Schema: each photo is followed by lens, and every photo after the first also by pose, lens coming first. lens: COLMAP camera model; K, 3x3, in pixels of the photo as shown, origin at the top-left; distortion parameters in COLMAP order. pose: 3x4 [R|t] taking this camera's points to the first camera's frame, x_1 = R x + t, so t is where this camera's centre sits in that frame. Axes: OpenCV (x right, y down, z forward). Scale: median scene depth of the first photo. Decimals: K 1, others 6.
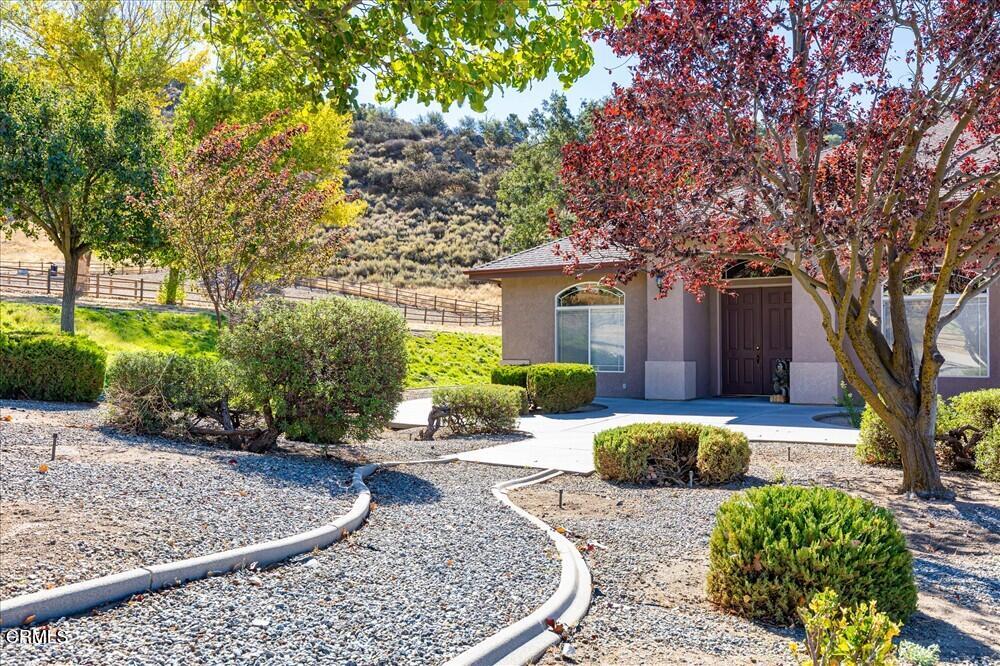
lens RADIAL K [[858.1, 0, 500.0], [0, 858.1, 333.0], [0, 0, 1]] dist [0.011571, 0.004327]
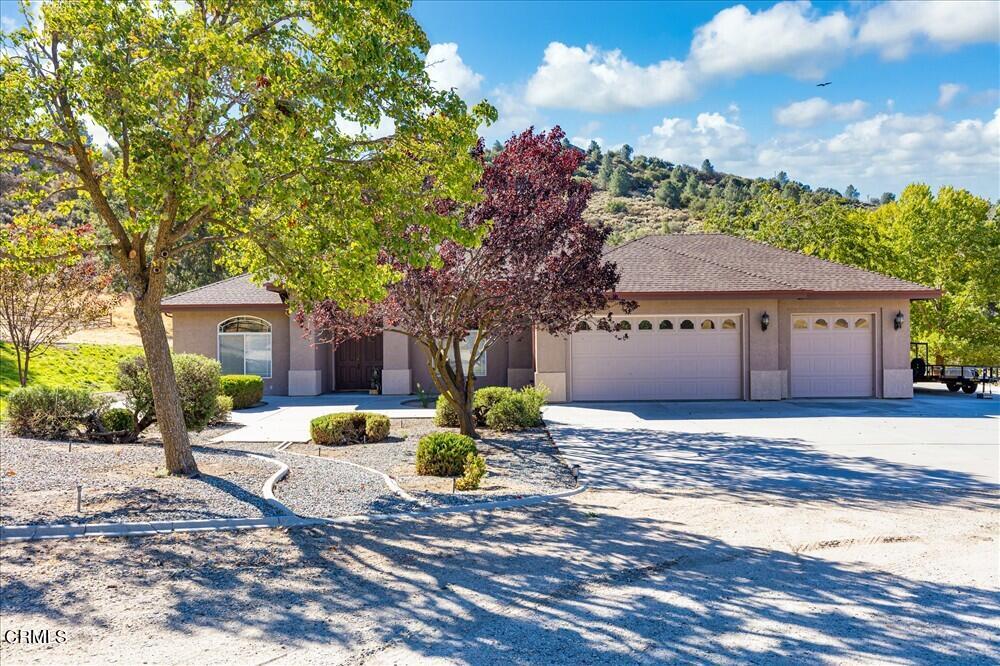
lens RADIAL K [[858.1, 0, 500.0], [0, 858.1, 333.0], [0, 0, 1]] dist [0.011571, 0.004327]
pose [[0.851796, -0.011435, 0.523749, -0.442691], [-0.001006, 0.999724, 0.023464, -0.100693], [-0.523873, -0.020513, 0.851549, -0.691035]]
